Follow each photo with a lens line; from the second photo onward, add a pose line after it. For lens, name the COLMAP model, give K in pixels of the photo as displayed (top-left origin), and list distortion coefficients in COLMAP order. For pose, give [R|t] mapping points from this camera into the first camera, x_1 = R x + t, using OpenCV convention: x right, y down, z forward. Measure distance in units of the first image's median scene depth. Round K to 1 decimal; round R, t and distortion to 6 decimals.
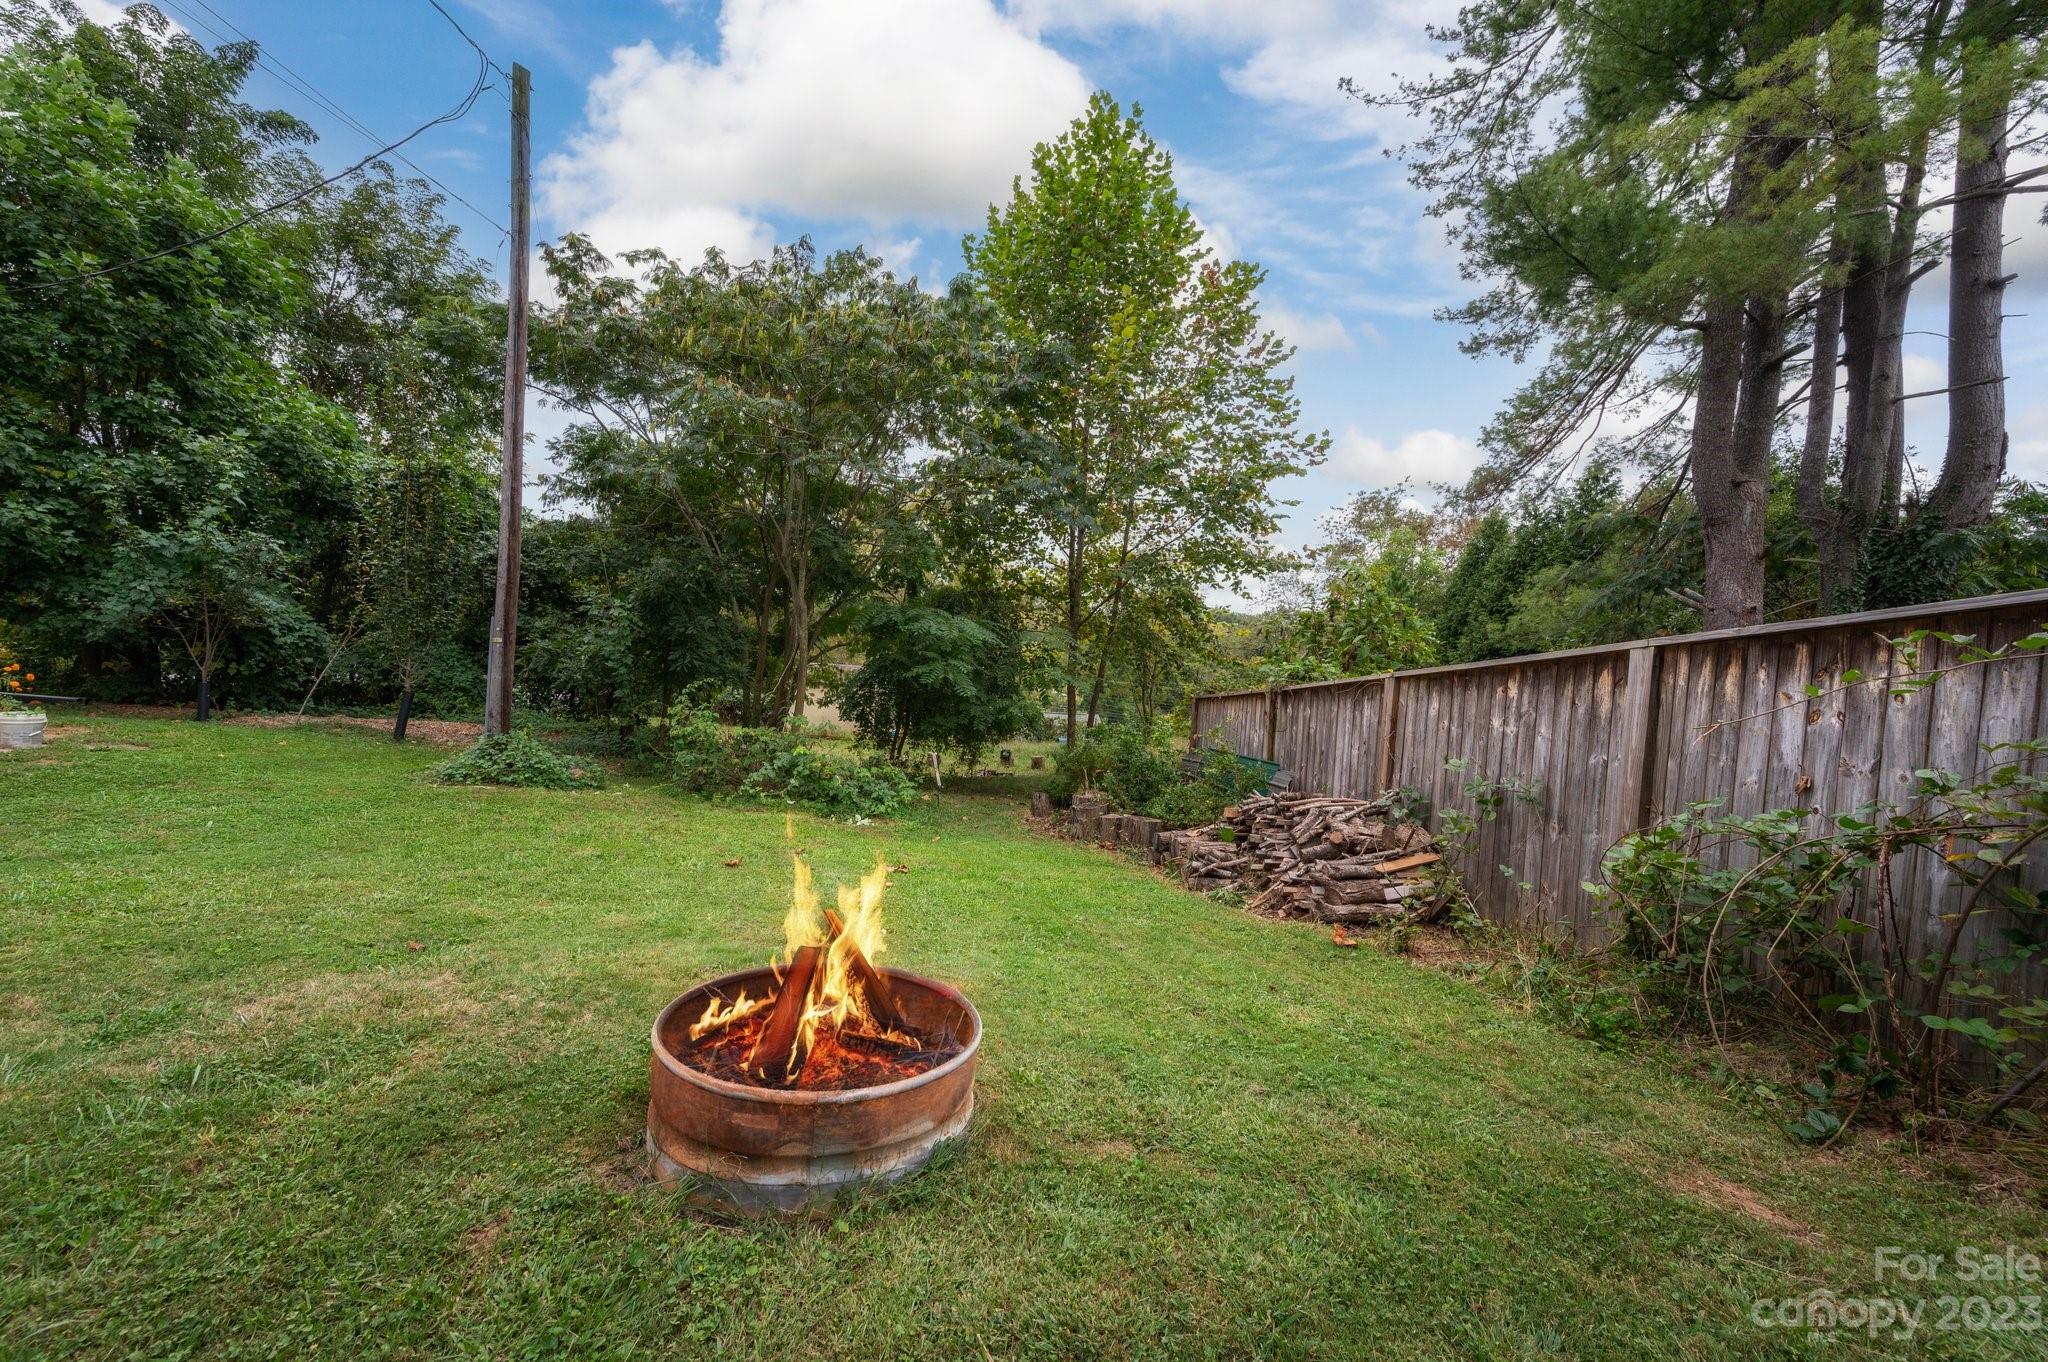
lens RADIAL K [[797.4, 0, 1027.2], [0, 797.4, 675.1], [0, 0, 1]] dist [-0.000269, 0.000755]
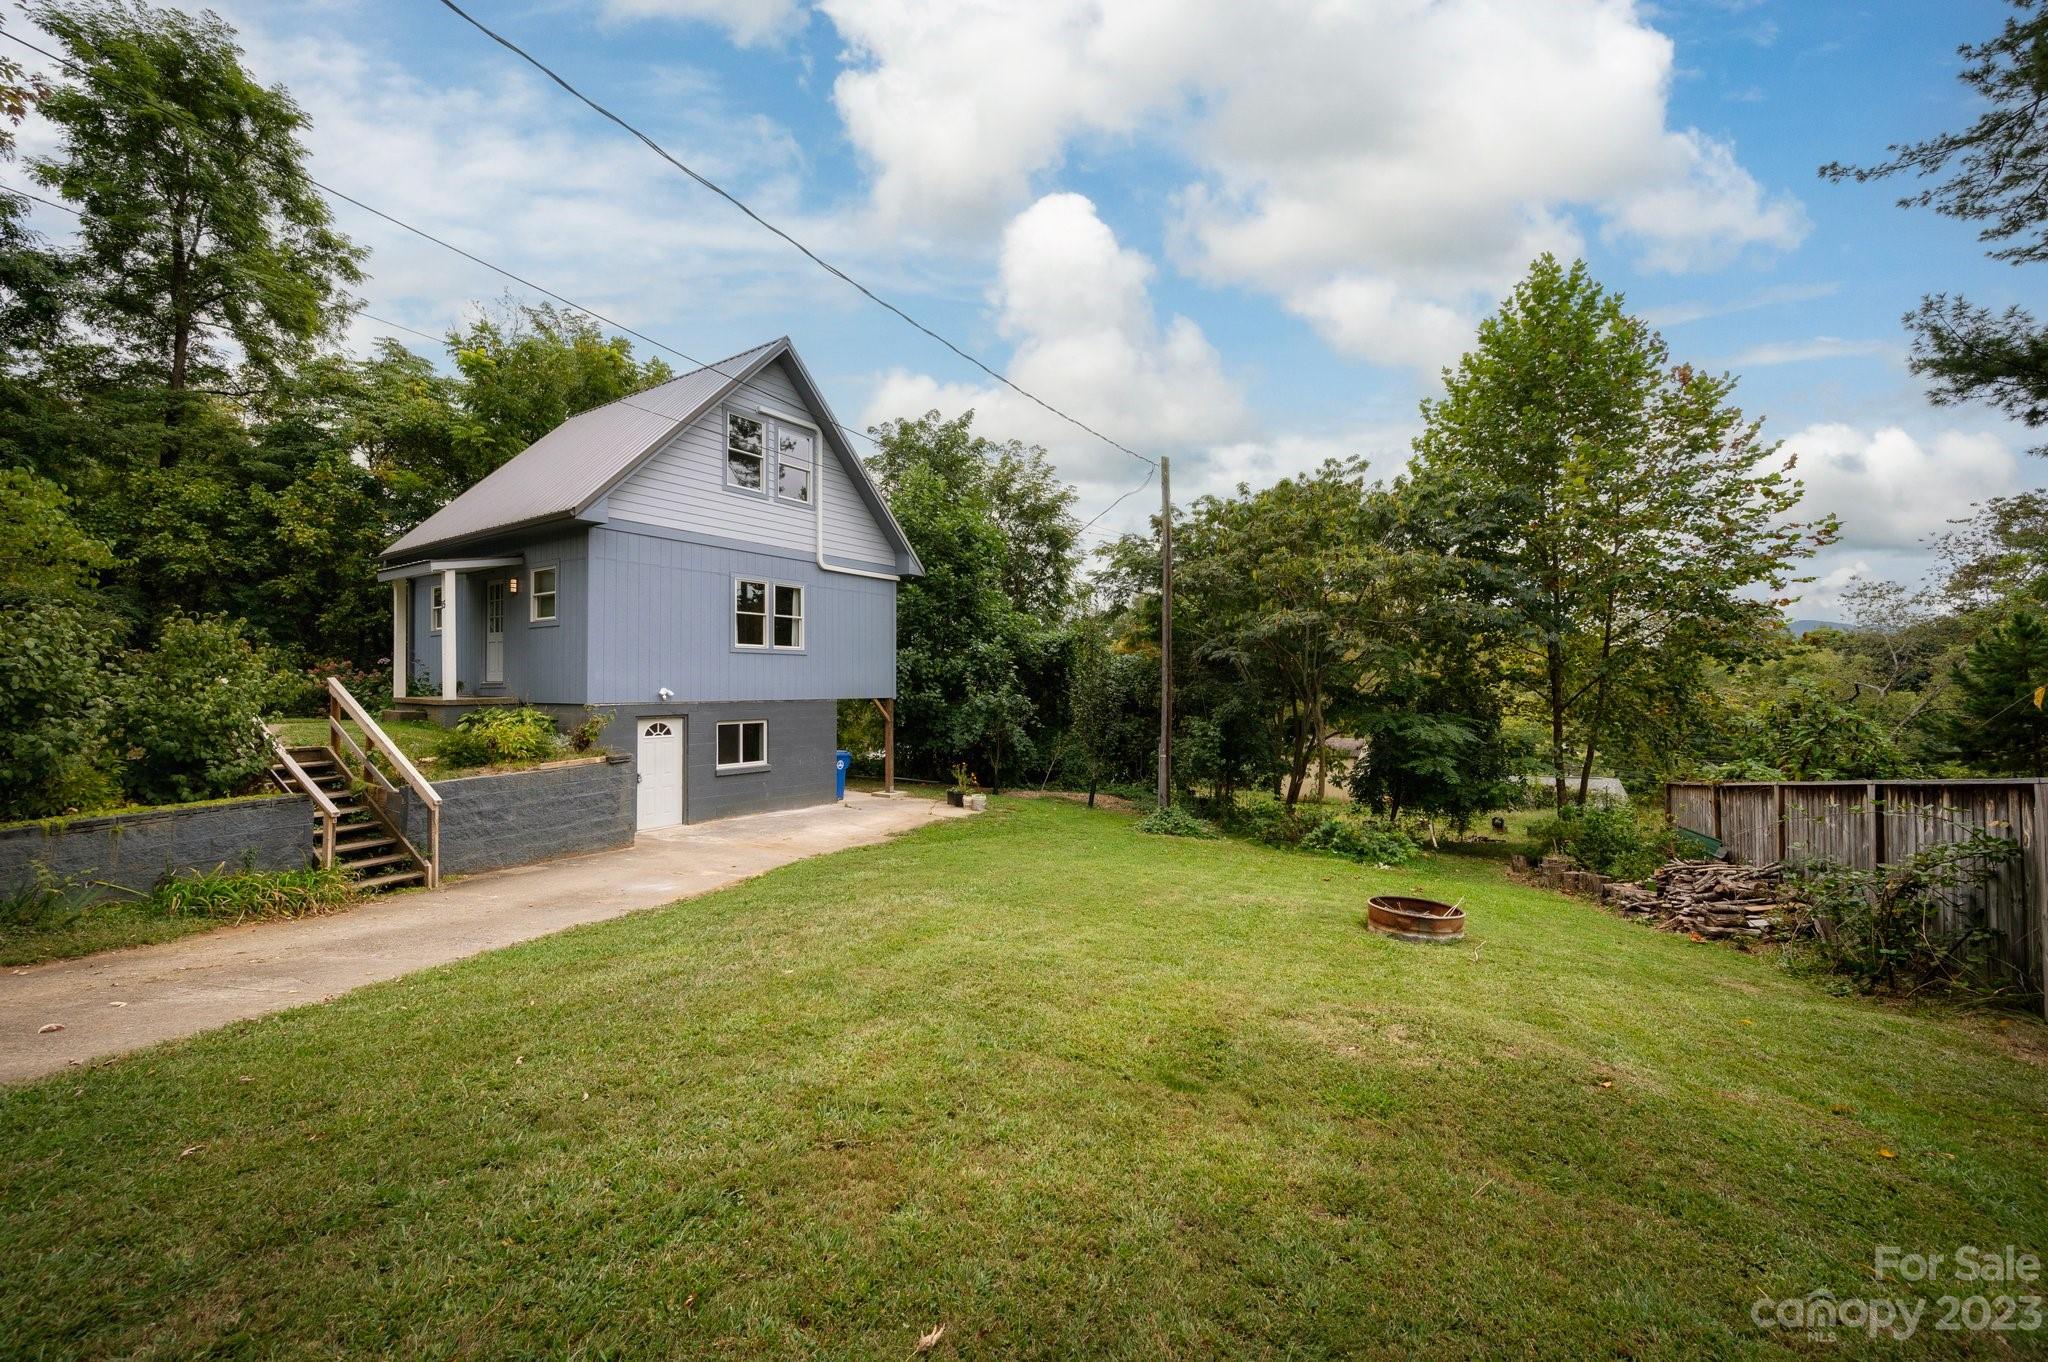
lens RADIAL K [[797.4, 0, 1014.7], [0, 797.4, 673.6], [0, 0, 1]] dist [-0.000269, 0.000755]
pose [[0.838969, -0.070885, -0.539542, 0.048159], [0.031490, 0.996142, -0.081907, -0.074469], [0.543267, 0.051727, 0.837965, -0.600881]]
